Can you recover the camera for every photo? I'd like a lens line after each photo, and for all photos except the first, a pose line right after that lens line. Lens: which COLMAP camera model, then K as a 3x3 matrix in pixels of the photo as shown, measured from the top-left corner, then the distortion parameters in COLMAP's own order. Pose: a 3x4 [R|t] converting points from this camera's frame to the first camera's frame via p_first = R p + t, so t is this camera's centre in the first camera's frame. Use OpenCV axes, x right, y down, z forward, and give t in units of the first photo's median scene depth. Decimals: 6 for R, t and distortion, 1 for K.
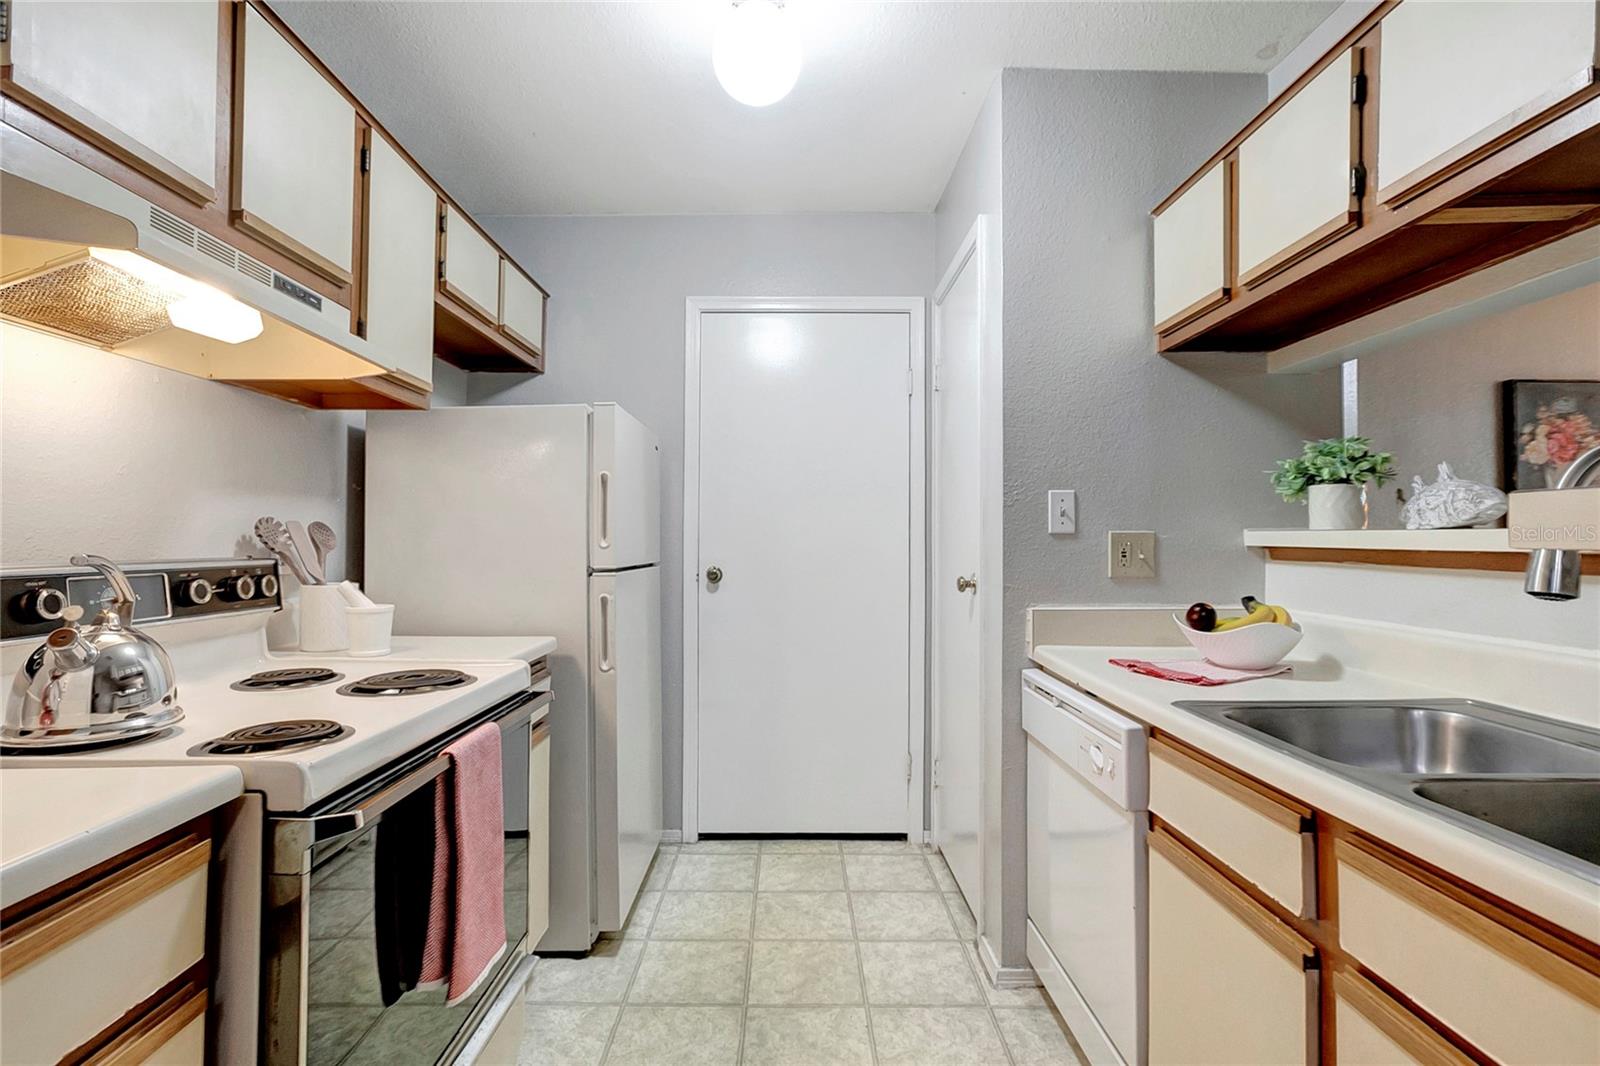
lens RADIAL K [[765.7, 0, 799.0], [0, 765.7, 548.2], [0, 0, 1]] dist [-0.026574, 0.013925]
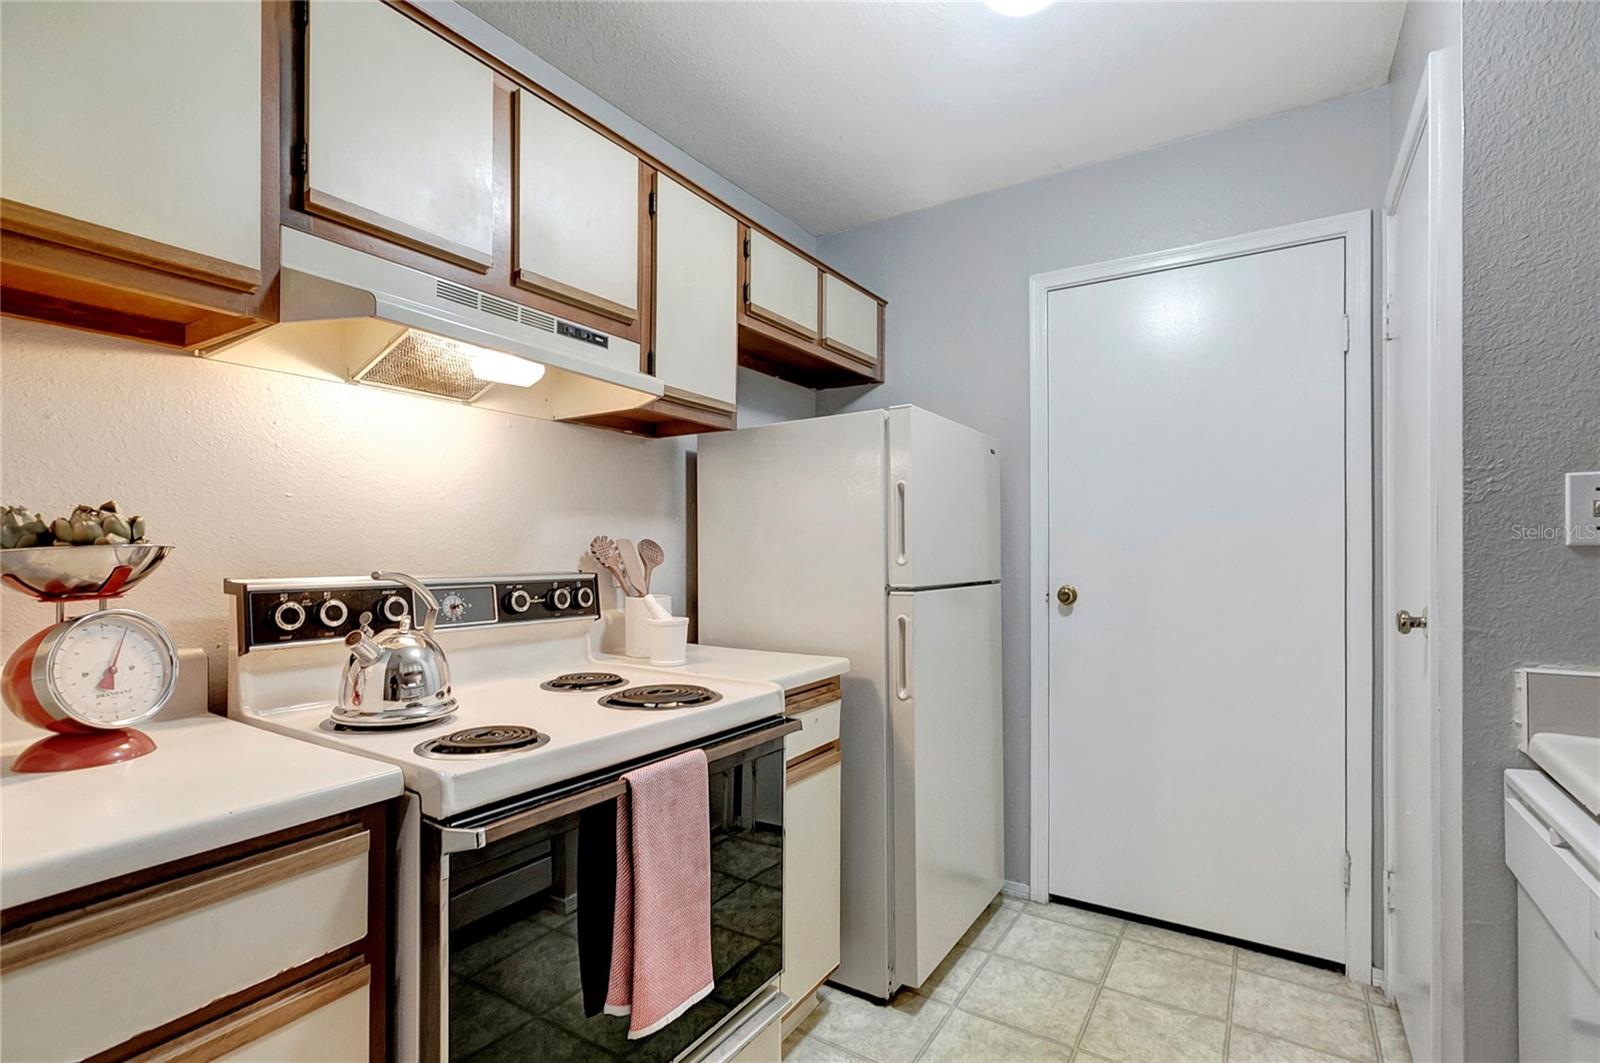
lens RADIAL K [[765.7, 0, 799.0], [0, 765.7, 546.7], [0, 0, 1]] dist [-0.026574, 0.013925]
pose [[0.833373, -0.003764, -0.552698, 0.159008], [-0.003681, 0.999917, -0.012359, -0.010015], [0.552698, 0.012334, 0.833290, 0.178680]]
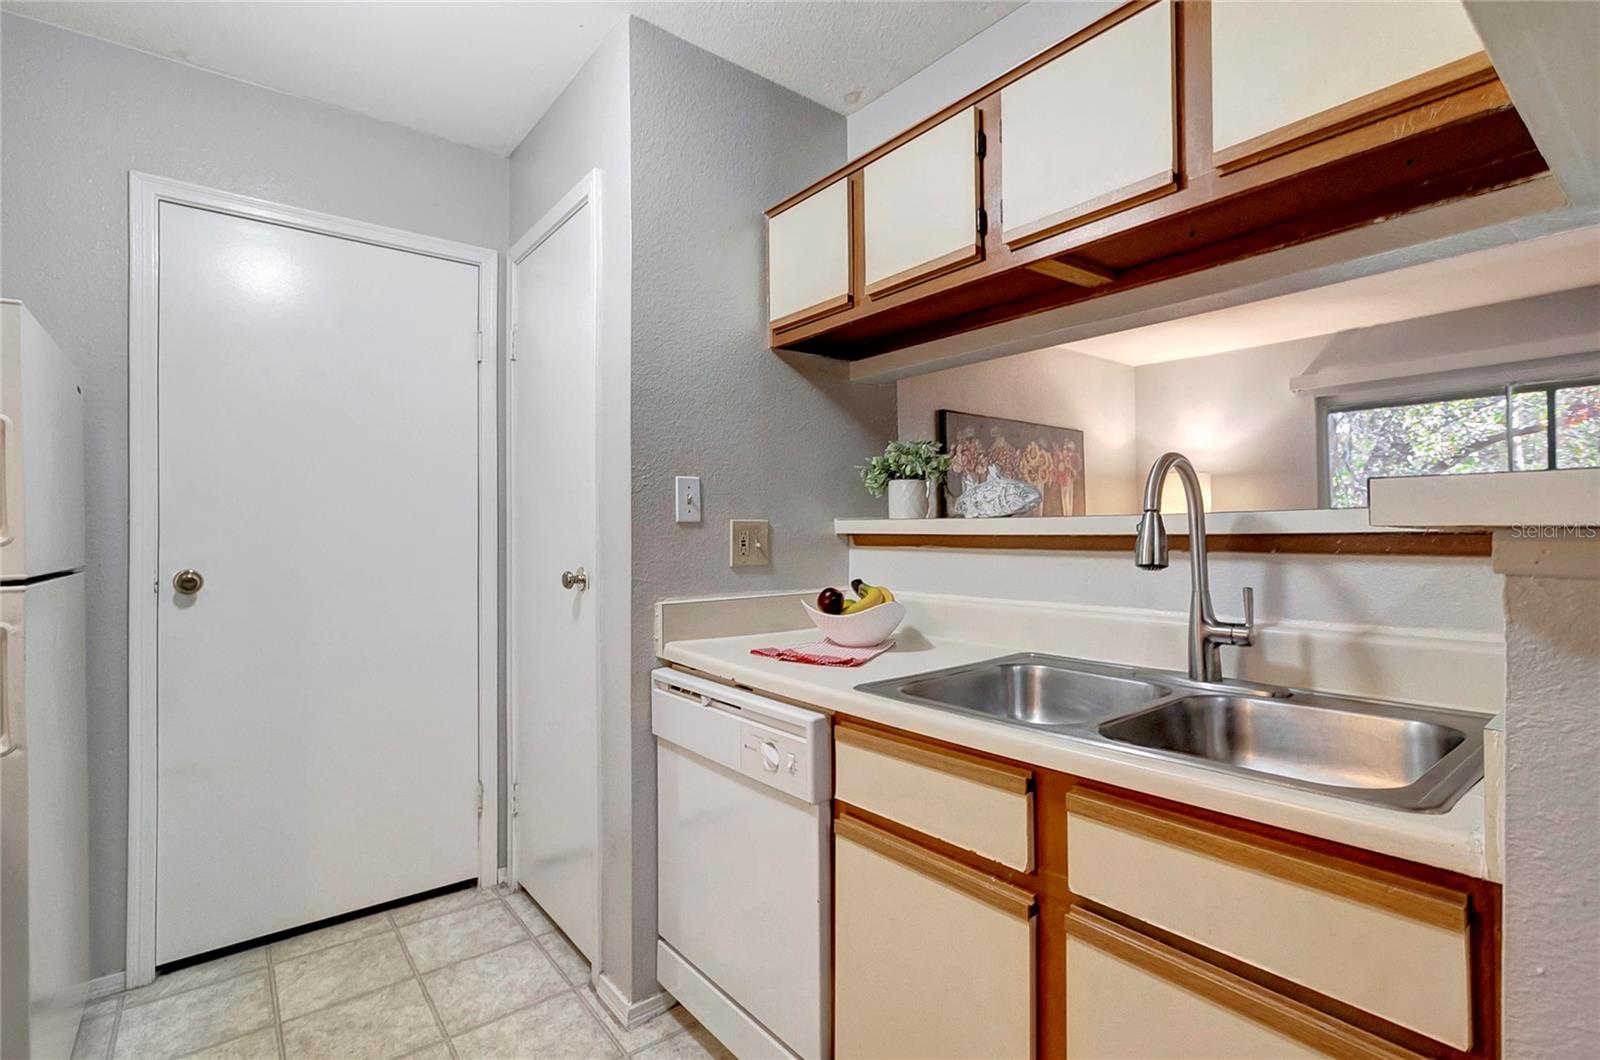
lens RADIAL K [[745.2, 0, 786.8], [0, 745.2, 522.1], [0, 0, 1]] dist [-0.012111, 0.001788]
pose [[0.787003, 0.000273, 0.616949, -0.138607], [0.014020, 0.999734, -0.018327, -0.000624], [-0.616789, 0.023073, 0.786790, 0.192297]]
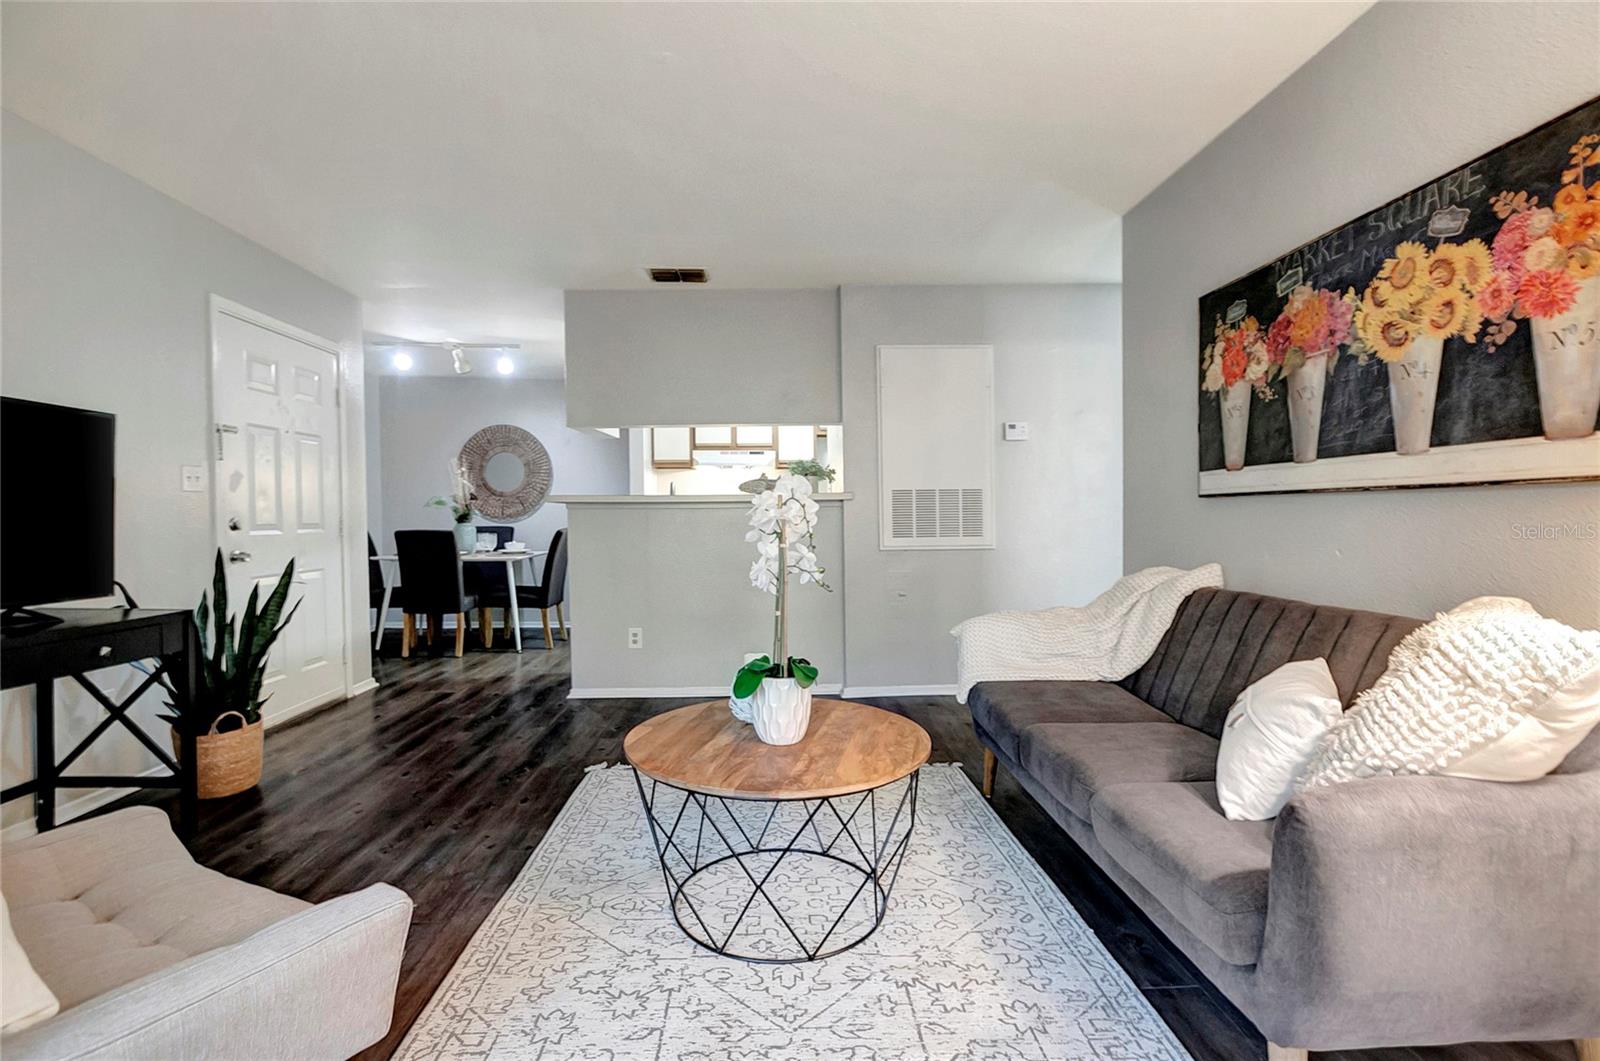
lens RADIAL K [[714.5, 0, 800.0], [0, 714.5, 530.5], [0, 0, 1]] dist [0.015844, 0.000105]
pose [[0.045704, 0.017693, -0.998798, 5.713287], [-0.005673, 0.999832, 0.017452, 0.099659], [0.998939, 0.004869, 0.045797, 1.394715]]
